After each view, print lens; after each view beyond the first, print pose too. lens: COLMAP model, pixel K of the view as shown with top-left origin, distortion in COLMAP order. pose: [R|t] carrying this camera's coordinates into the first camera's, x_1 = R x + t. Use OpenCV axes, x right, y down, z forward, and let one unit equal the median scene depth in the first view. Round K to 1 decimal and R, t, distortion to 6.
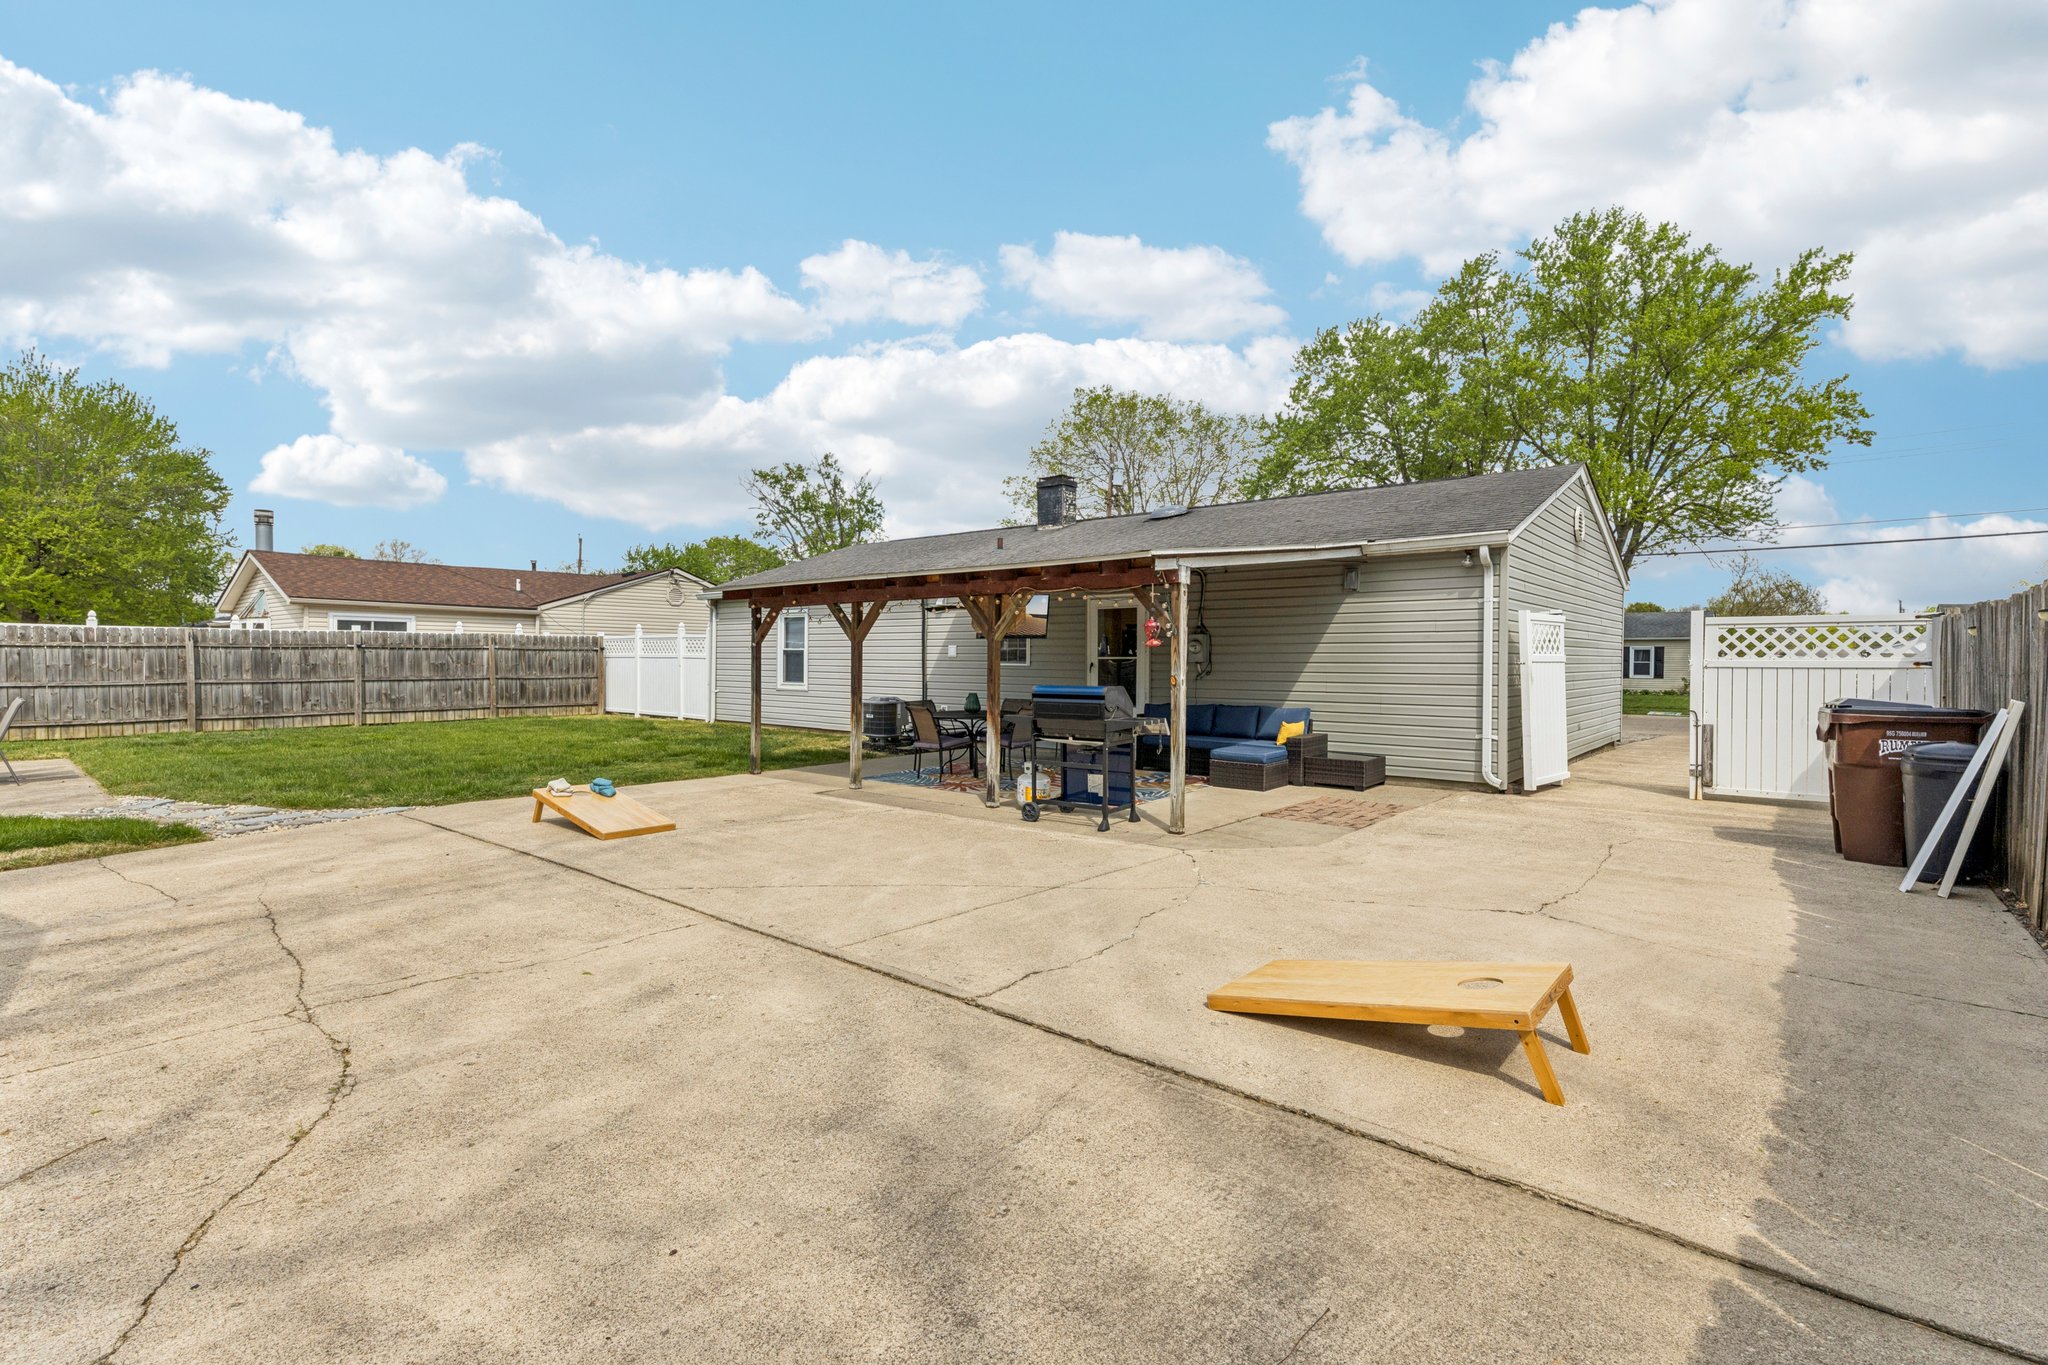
lens RADIAL K [[926.6, 0, 1022.1], [0, 926.6, 673.8], [0, 0, 1]] dist [0.005085, -0.000423]
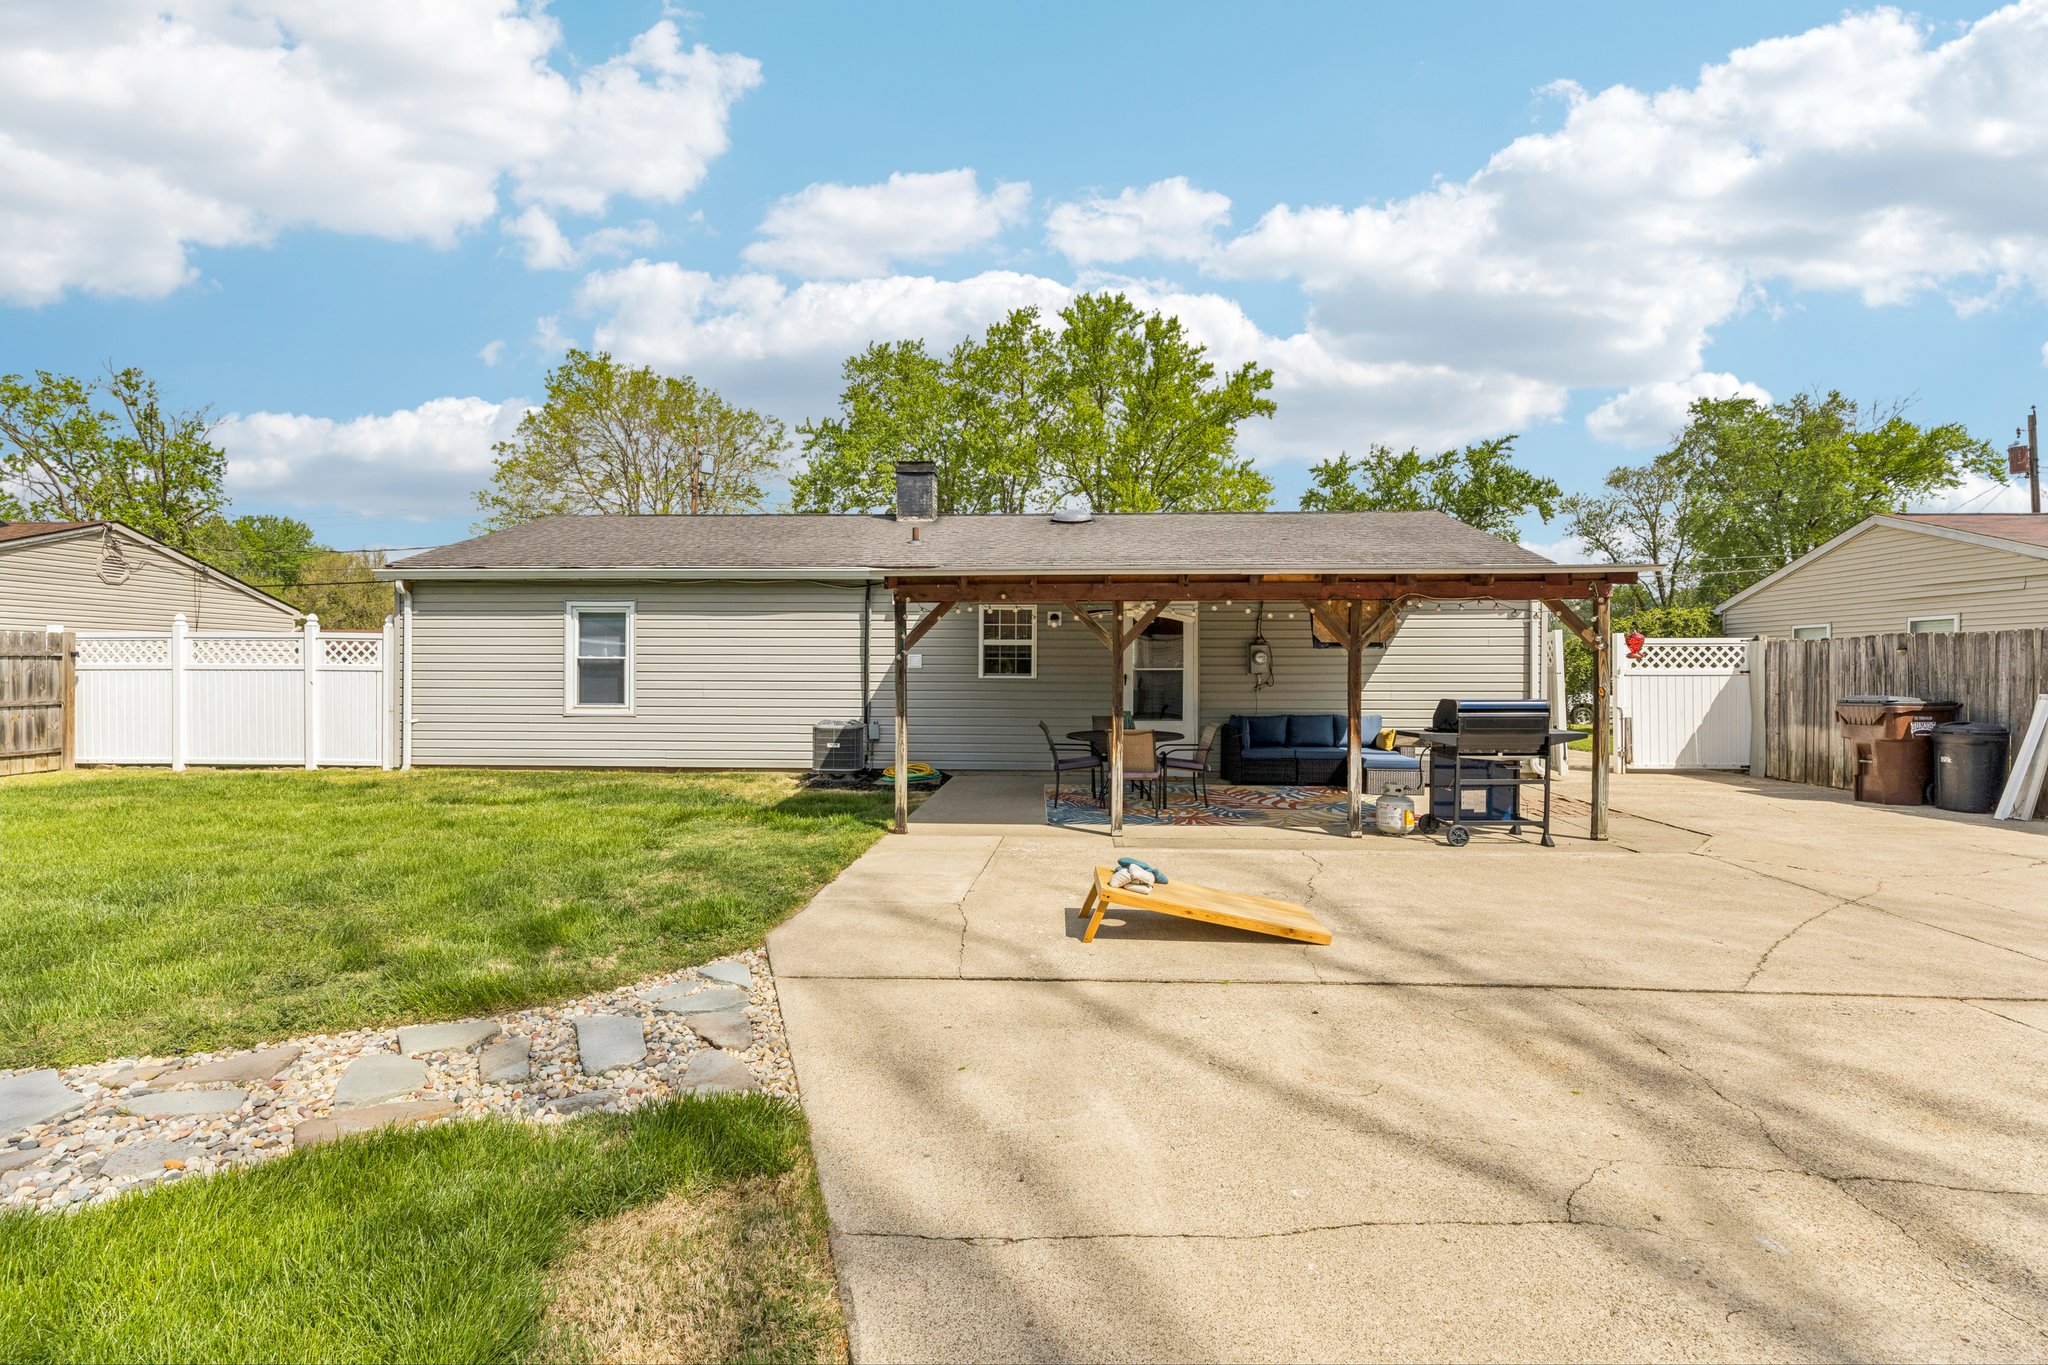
lens RADIAL K [[926.6, 0, 1022.9], [0, 926.6, 687.5], [0, 0, 1]] dist [0.005085, -0.000423]
pose [[0.798588, -0.015011, 0.601691, -0.331682], [0.012086, 0.999887, 0.008905, -0.005007], [-0.601757, 0.000161, 0.798679, 0.195276]]
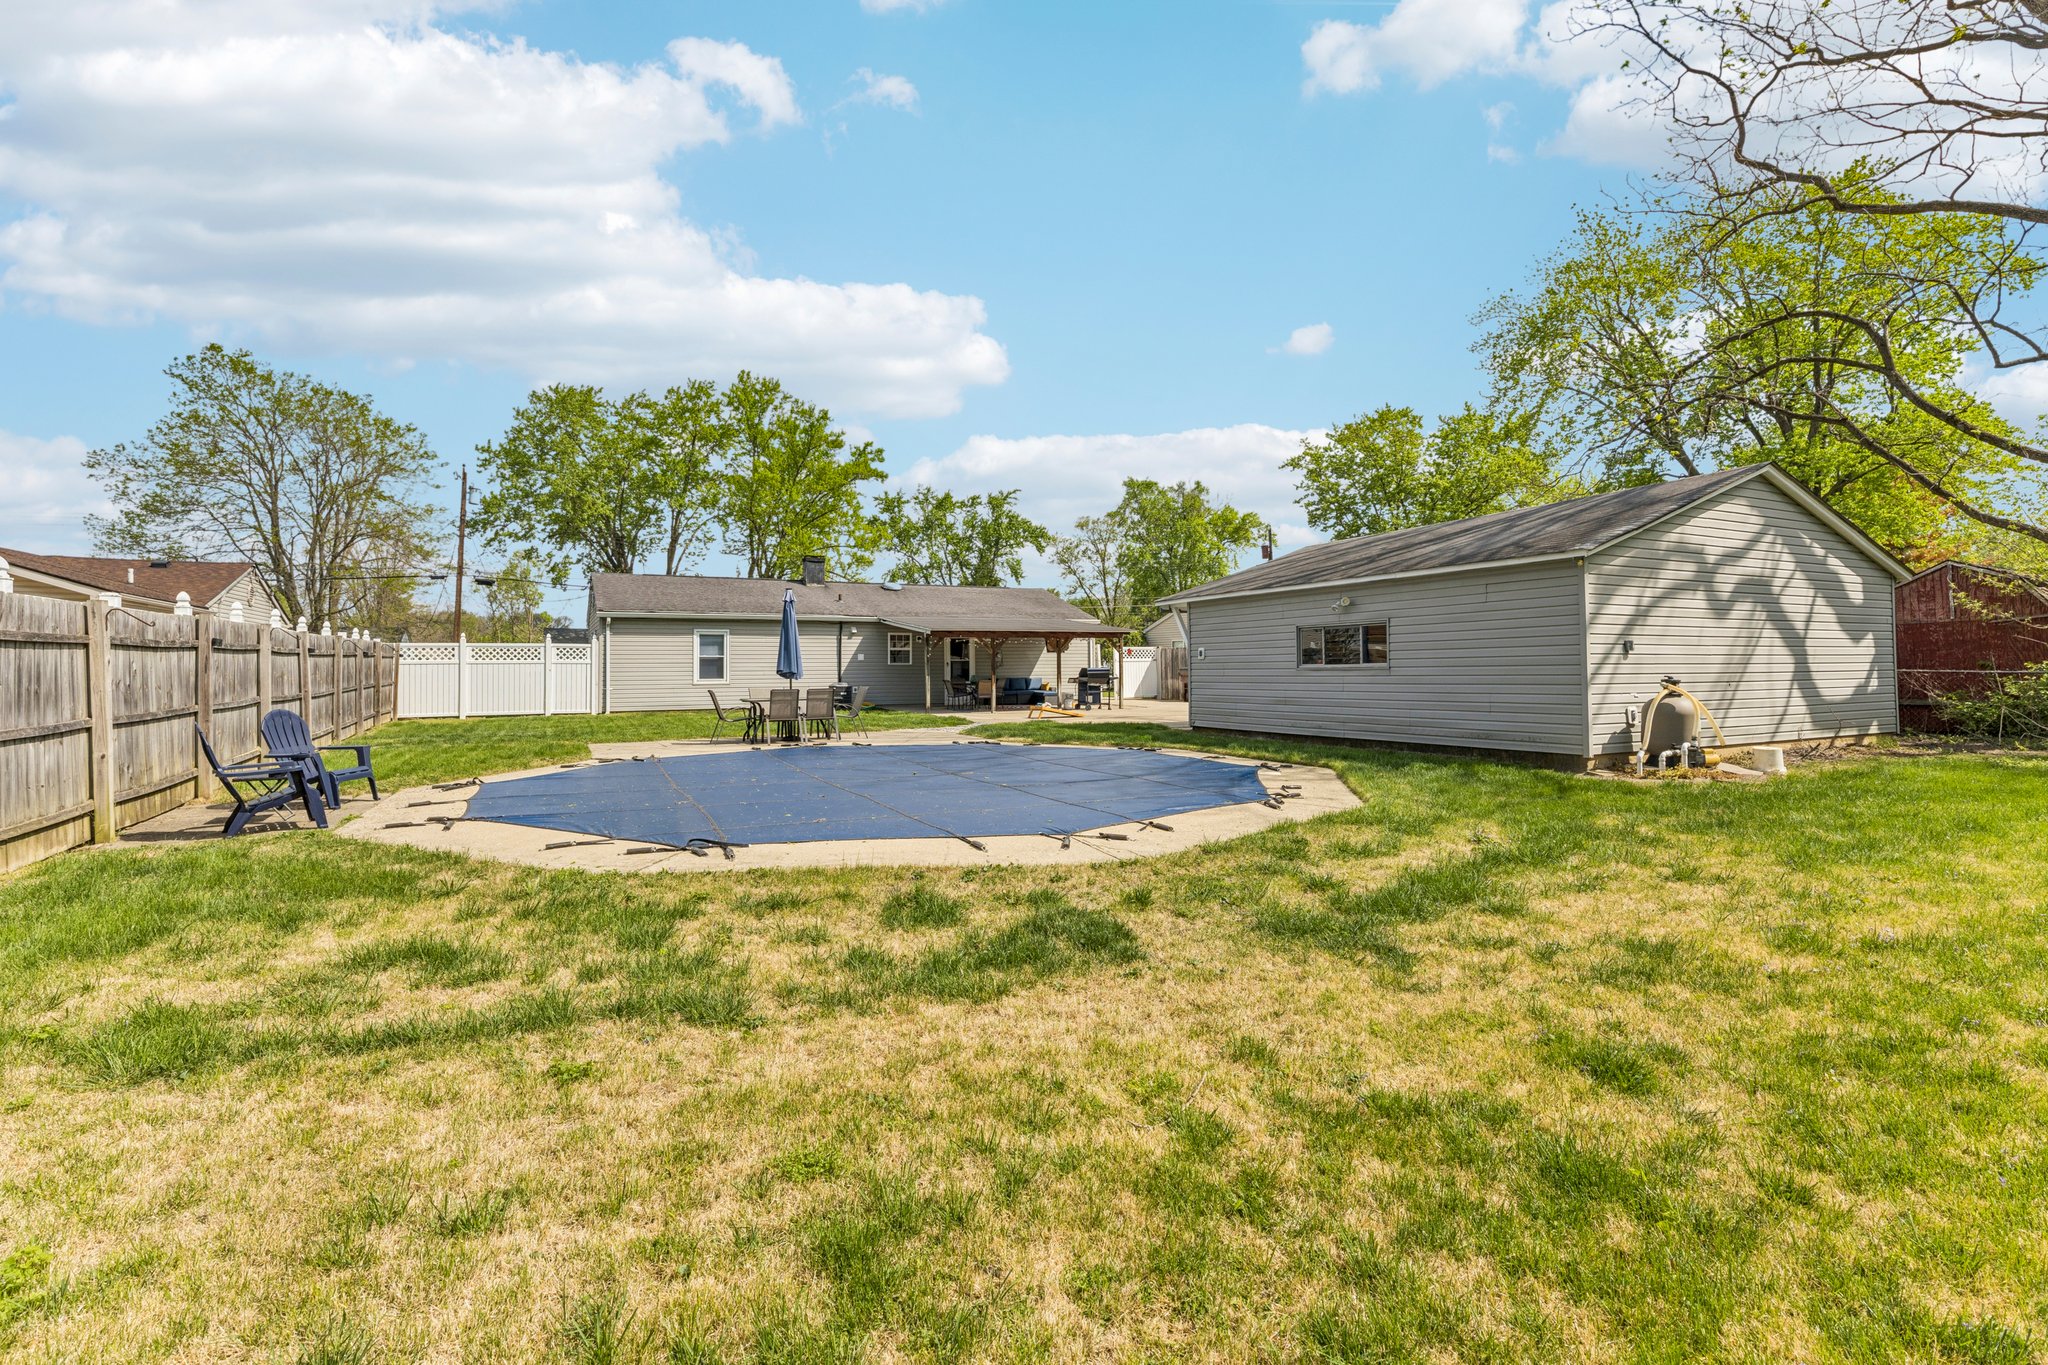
lens RADIAL K [[926.6, 0, 1023.5], [0, 926.6, 675.0], [0, 0, 1]] dist [0.005085, -0.000423]
pose [[0.396736, -0.019500, 0.917726, -1.108960], [0.023186, 0.999668, 0.011217, -0.002005], [-0.917640, 0.016829, 0.397057, -0.020704]]
